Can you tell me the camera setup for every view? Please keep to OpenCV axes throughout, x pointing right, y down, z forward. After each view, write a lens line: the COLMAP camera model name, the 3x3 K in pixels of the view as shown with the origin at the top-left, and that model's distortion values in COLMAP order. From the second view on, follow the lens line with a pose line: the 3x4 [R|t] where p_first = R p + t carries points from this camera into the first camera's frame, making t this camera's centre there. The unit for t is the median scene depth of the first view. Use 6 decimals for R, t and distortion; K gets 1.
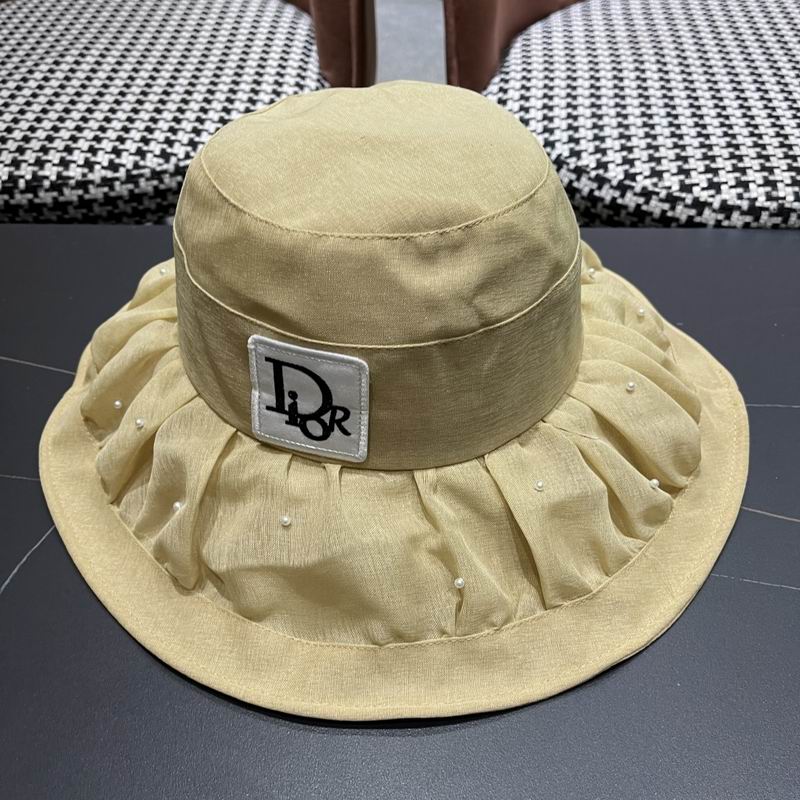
lens RADIAL K [[839.3, 0, 400.4], [0, 839.3, 407.9], [0, 0, 1]] dist [0.020489, 0.000000]
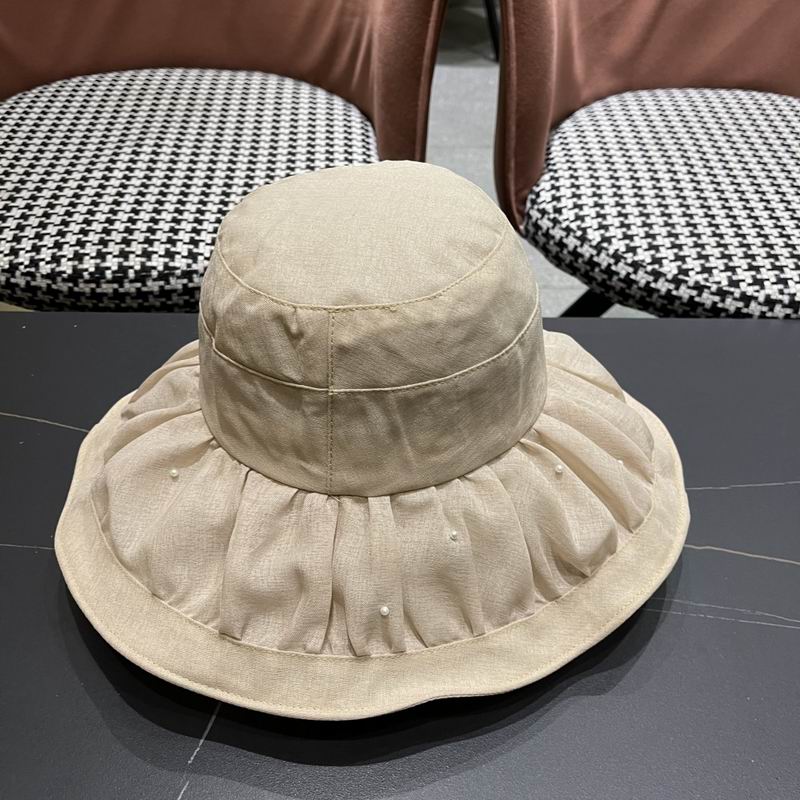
lens RADIAL K [[839.3, 0, 390.6], [0, 839.3, 409.5], [0, 0, 1]] dist [0.020489, 0.000000]
pose [[0.995986, -0.010700, 0.088872, -0.215121], [0.013489, 0.999433, -0.030837, -0.054298], [-0.088492, 0.031912, 0.995566, -0.094039]]
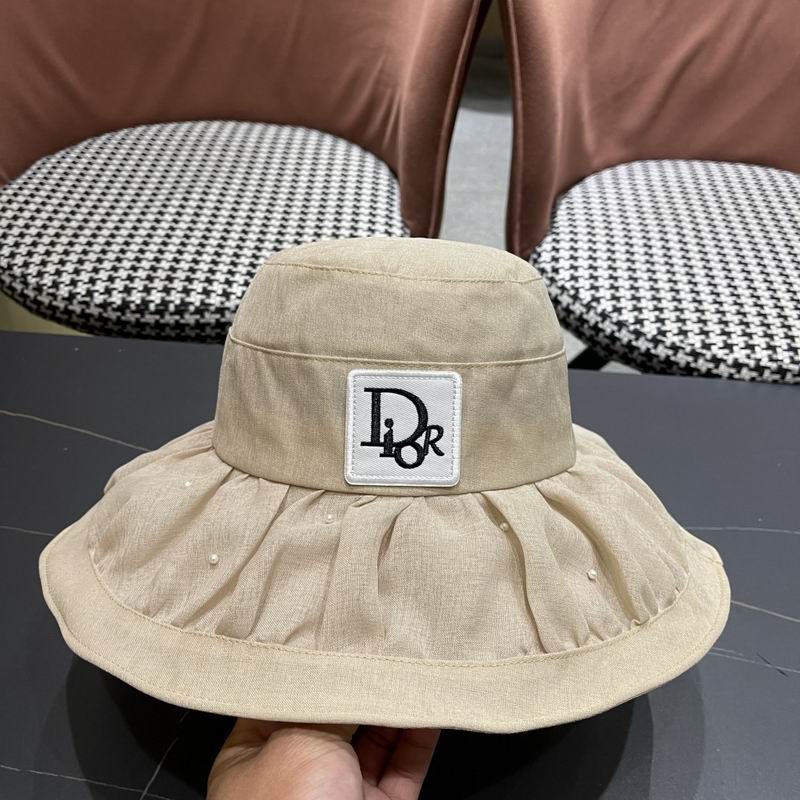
lens RADIAL K [[839.3, 0, 390.9], [0, 839.3, 403.8], [0, 0, 1]] dist [0.020489, 0.000000]
pose [[0.997893, 0.053644, 0.036492, -0.165558], [-0.051079, 0.996382, -0.067924, -0.057836], [-0.040004, 0.065917, 0.997023, -0.228192]]
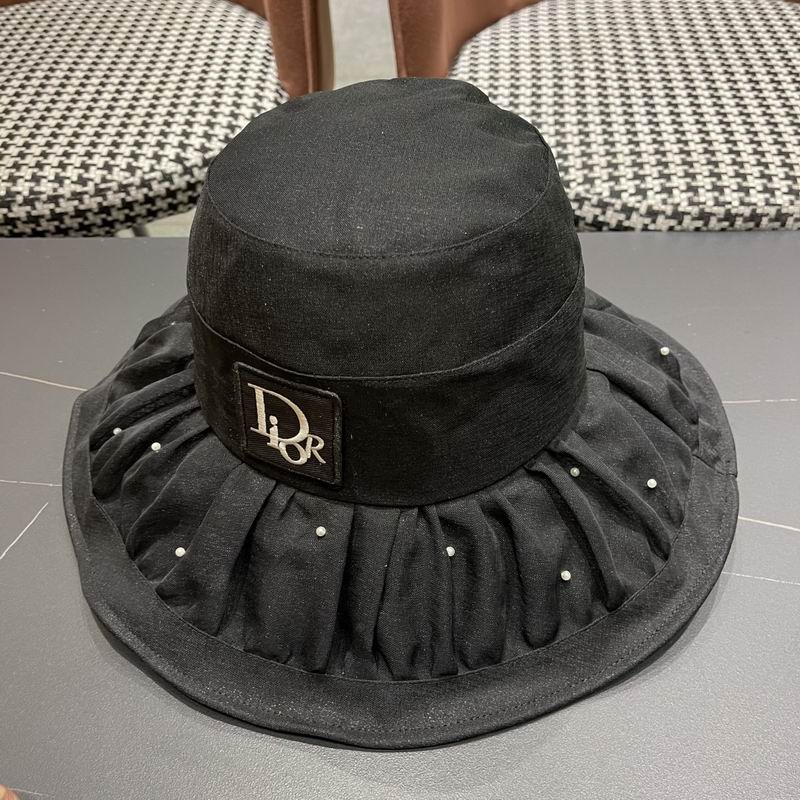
lens RADIAL K [[839.3, 0, 396.8], [0, 839.3, 408.2], [0, 0, 1]] dist [0.020489, 0.000000]
pose [[0.999797, -0.020039, 0.001945, 0.048773], [0.019975, 0.999393, 0.028552, -0.022683], [-0.002515, -0.028507, 0.999590, -0.072644]]
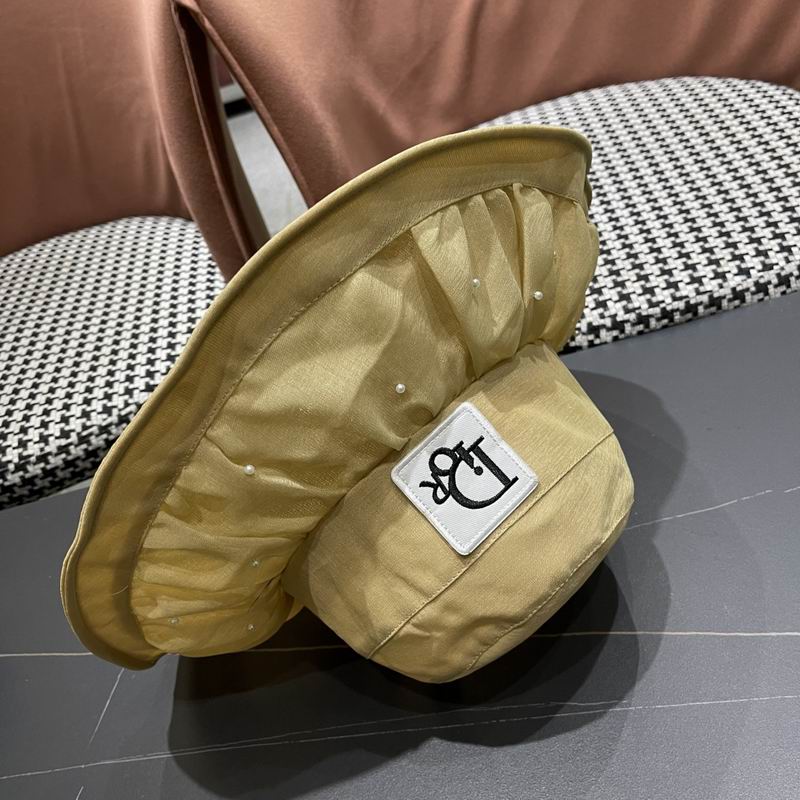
lens RADIAL K [[839.3, 0, 405.2], [0, 839.3, 405.7], [0, 0, 1]] dist [0.020489, 0.000000]
pose [[0.959753, -0.280067, -0.020881, 0.128784], [0.277697, 0.957472, -0.078309, -0.110176], [0.041925, 0.069359, 0.996710, -0.100796]]
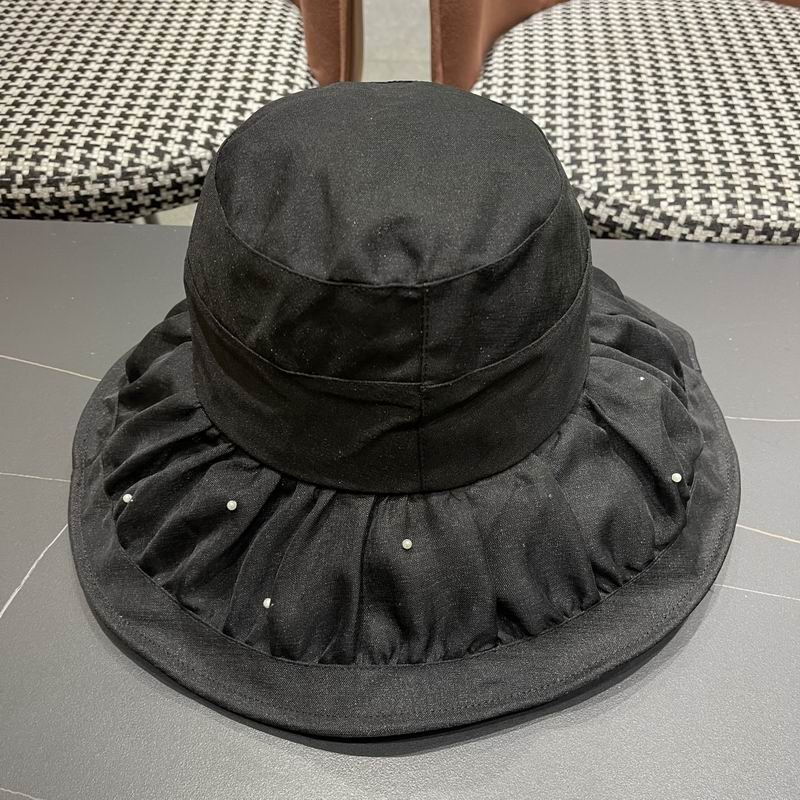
lens RADIAL K [[839.3, 0, 407.8], [0, 839.3, 404.5], [0, 0, 1]] dist [0.020489, 0.000000]
pose [[0.999094, 0.014121, 0.040158, -0.011772], [-0.015964, 0.998817, 0.045942, -0.045064], [-0.039461, -0.046541, 0.998137, -0.060509]]
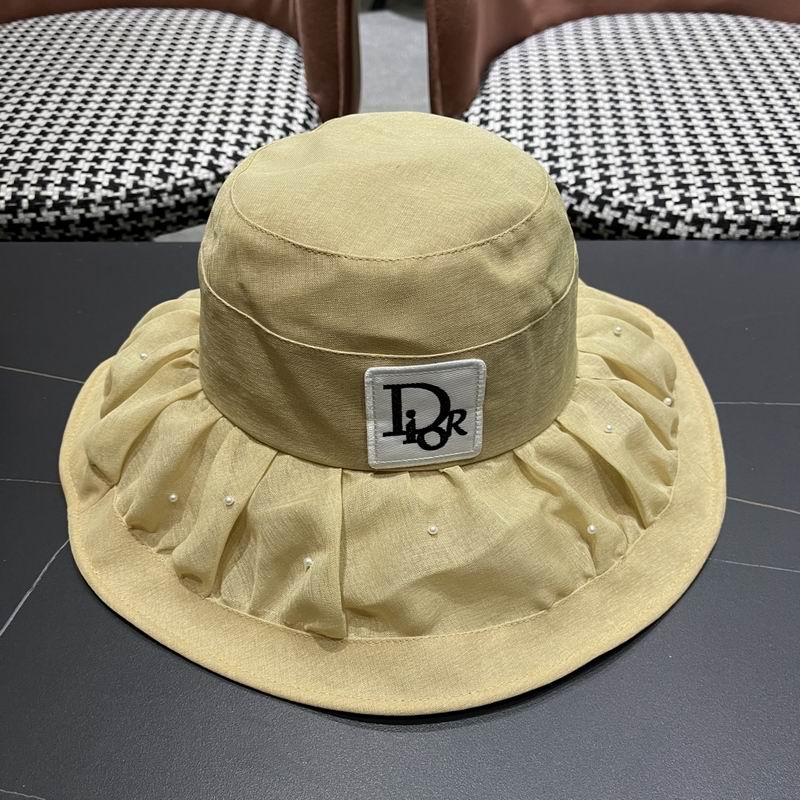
lens RADIAL K [[839.3, 0, 398.9], [0, 839.3, 406.5], [0, 0, 1]] dist [0.020489, 0.000000]
pose [[0.999335, -0.015869, 0.032821, -0.027519], [0.016462, 0.999704, -0.017892, 0.009663], [-0.032528, 0.018420, 0.999301, -0.045452]]
